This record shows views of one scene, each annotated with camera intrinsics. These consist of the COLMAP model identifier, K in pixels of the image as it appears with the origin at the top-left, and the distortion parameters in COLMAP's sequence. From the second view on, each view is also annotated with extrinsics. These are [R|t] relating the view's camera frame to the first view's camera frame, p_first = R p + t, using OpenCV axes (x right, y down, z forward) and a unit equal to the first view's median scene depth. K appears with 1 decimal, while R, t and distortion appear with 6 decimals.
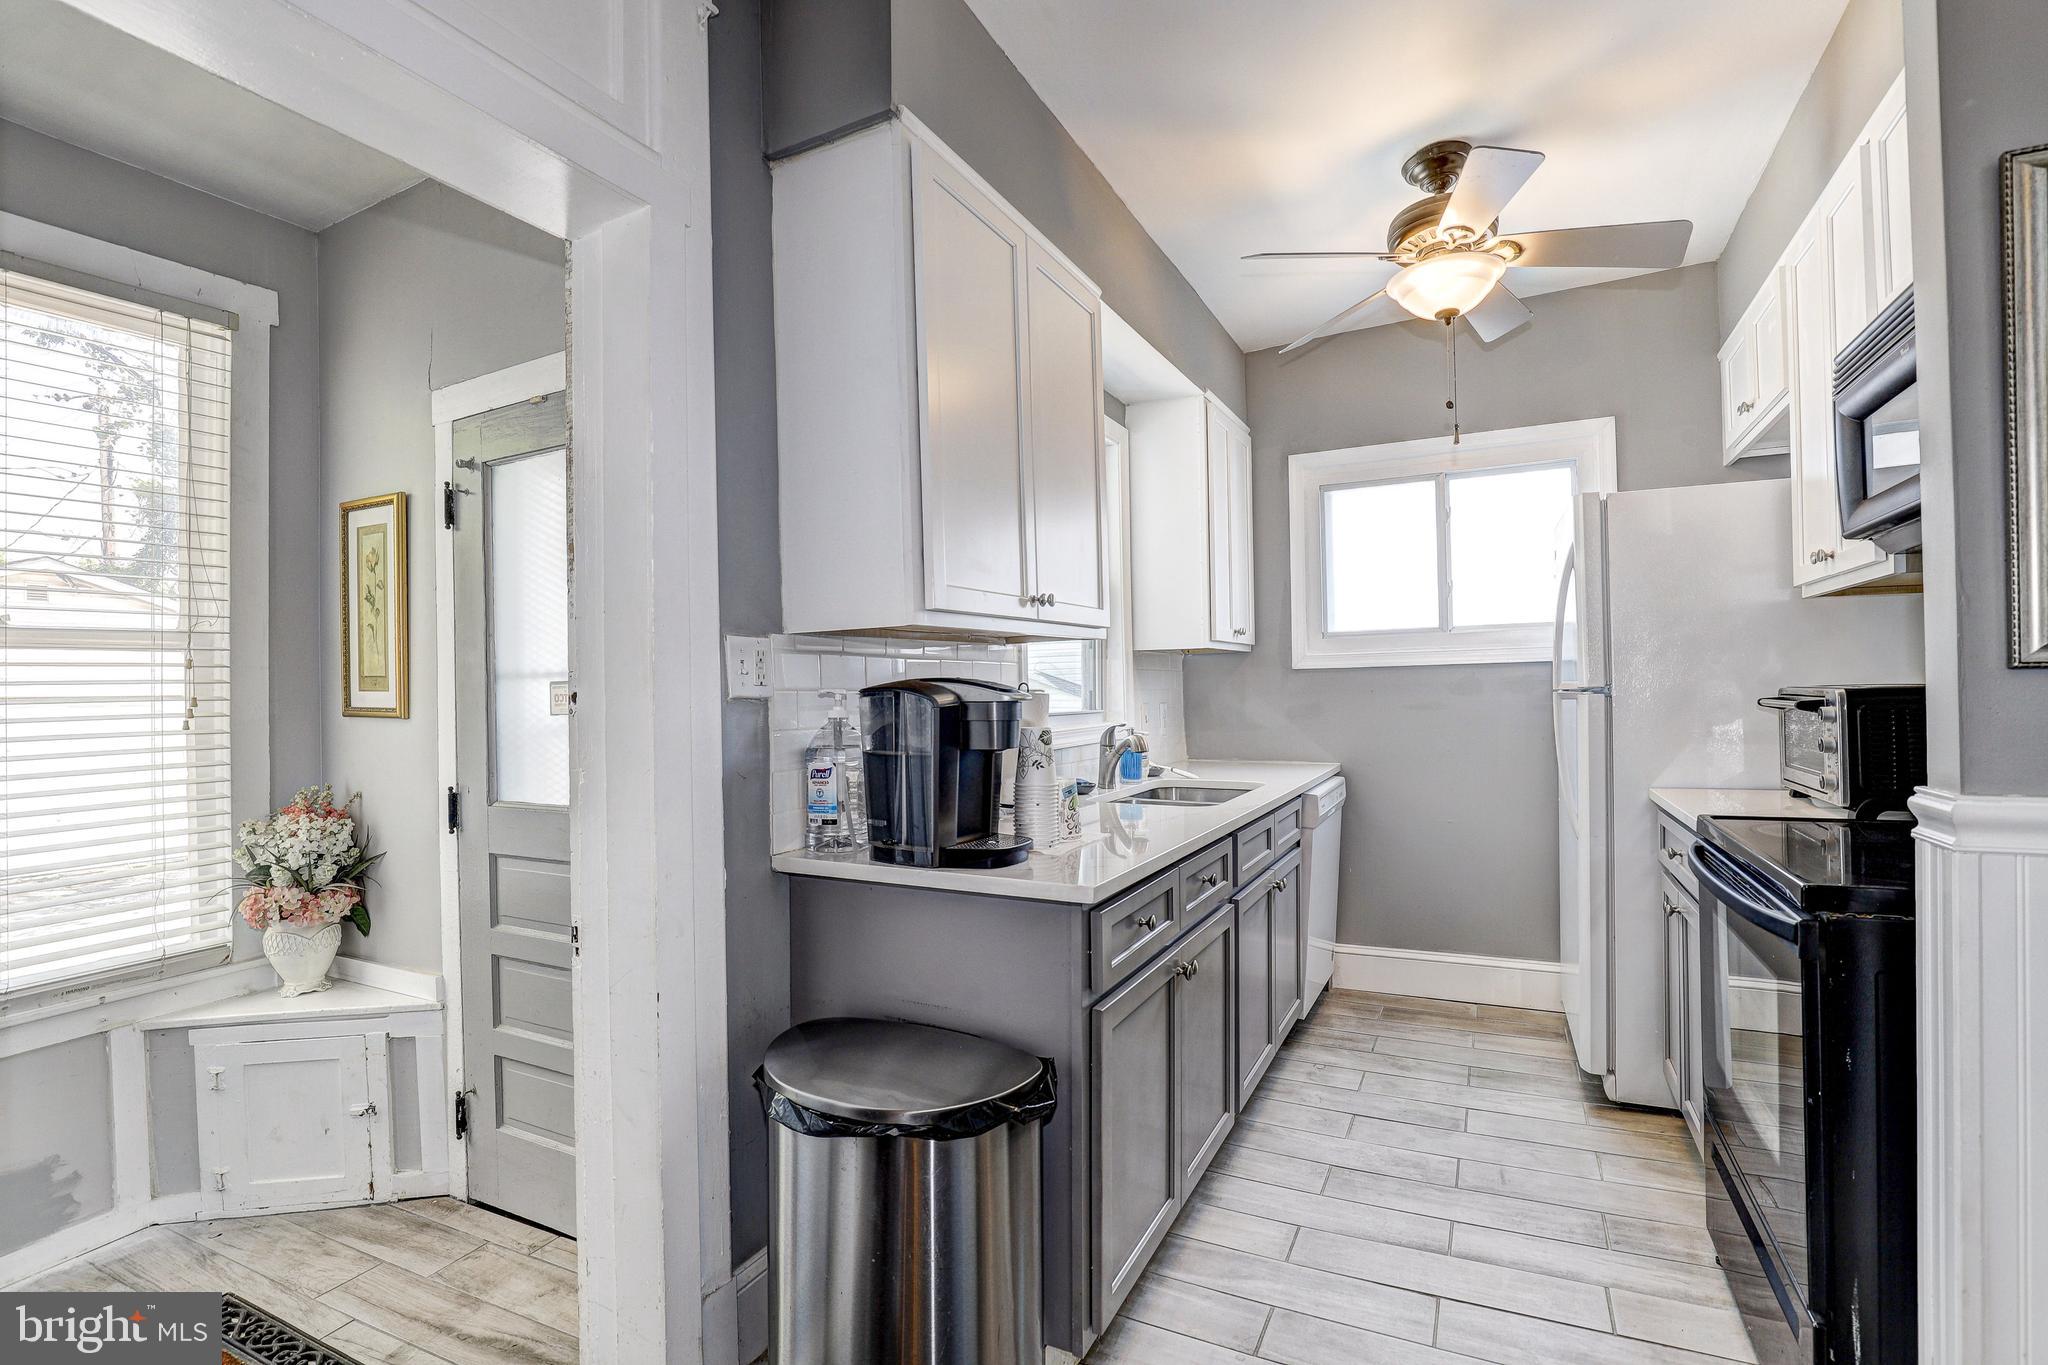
lens RADIAL K [[938.2, 0, 1028.0], [0, 938.2, 682.6], [0, 0, 1]] dist [-0.037241, 0.008149]
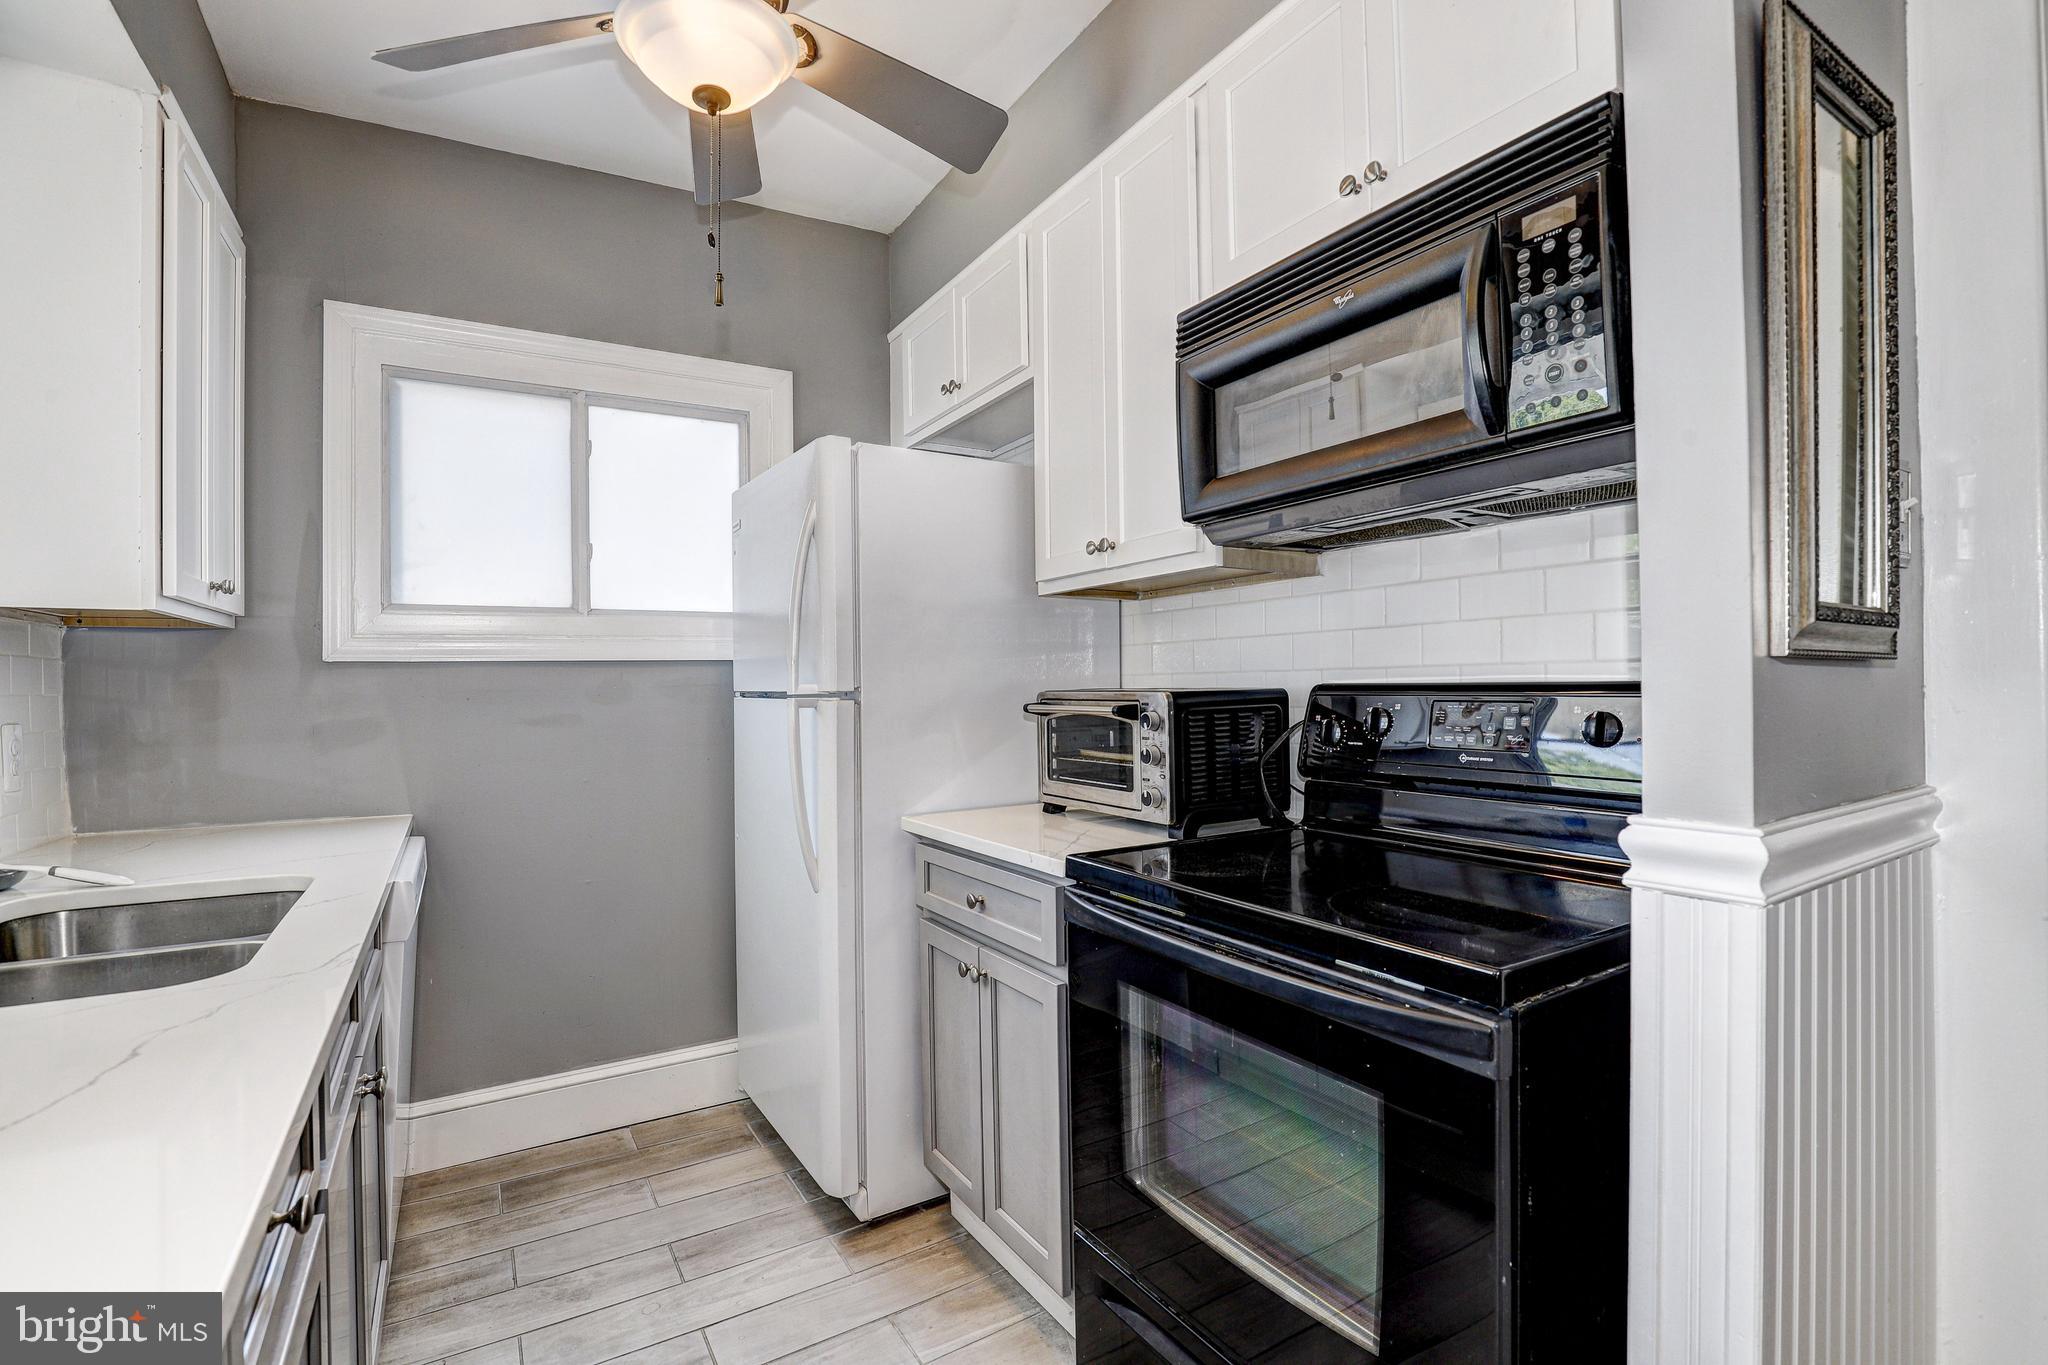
lens RADIAL K [[938.2, 0, 1024.6], [0, 938.2, 684.7], [0, 0, 1]] dist [-0.037241, 0.008149]
pose [[0.525839, 0.012634, 0.850490, 0.027618], [-0.004335, 0.999917, -0.012173, 0.006843], [-0.850573, 0.002714, 0.525850, 0.393038]]
